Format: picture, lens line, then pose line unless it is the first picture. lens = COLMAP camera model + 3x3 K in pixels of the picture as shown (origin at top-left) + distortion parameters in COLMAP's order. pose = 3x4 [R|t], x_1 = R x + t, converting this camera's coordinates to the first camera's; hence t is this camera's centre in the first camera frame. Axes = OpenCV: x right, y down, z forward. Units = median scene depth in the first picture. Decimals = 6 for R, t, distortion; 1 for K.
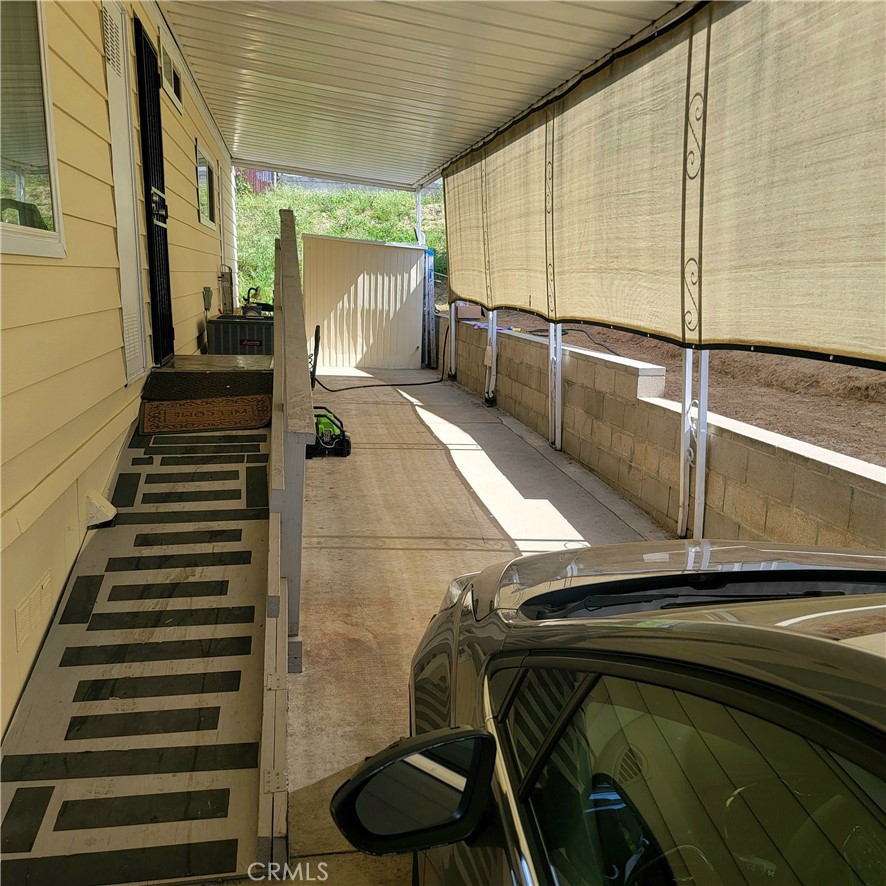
lens RADIAL K [[804.5, 0, 443.0], [0, 804.5, 443.0], [0, 0, 1]] dist [0.100323, 0.004470]
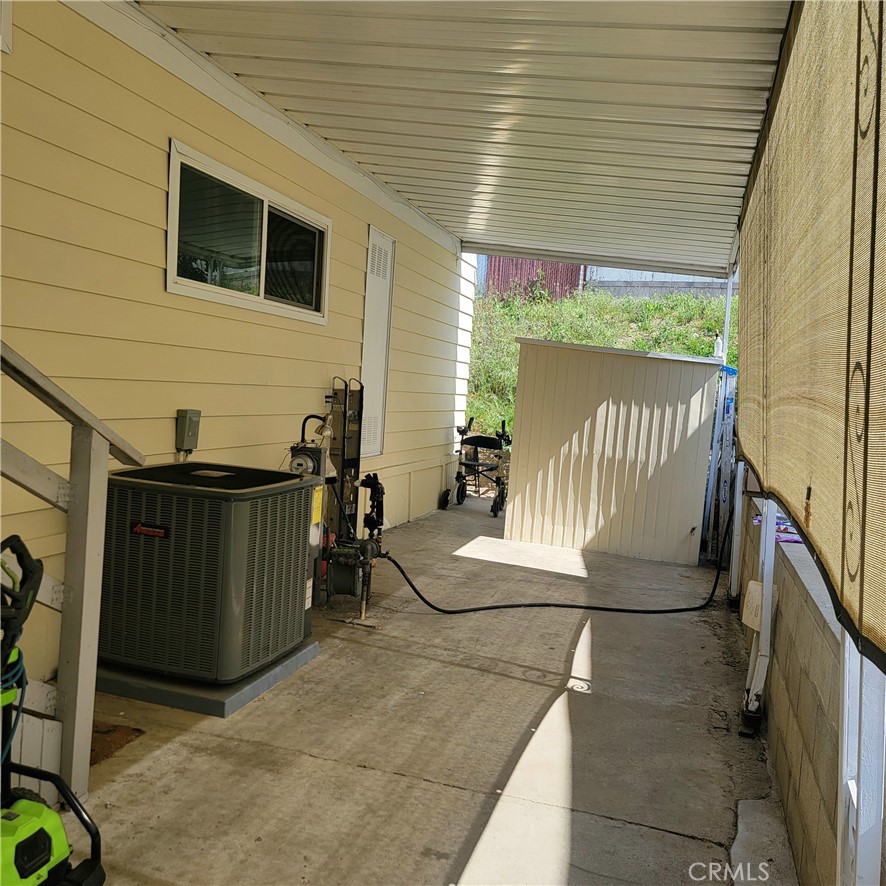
lens RADIAL K [[804.5, 0, 443.0], [0, 804.5, 443.0], [0, 0, 1]] dist [0.100323, 0.004470]
pose [[0.883422, 0.069255, -0.463431, 0.077729], [-0.139619, 0.982998, -0.119252, -0.086460], [0.447294, 0.170054, 0.878072, 0.403961]]
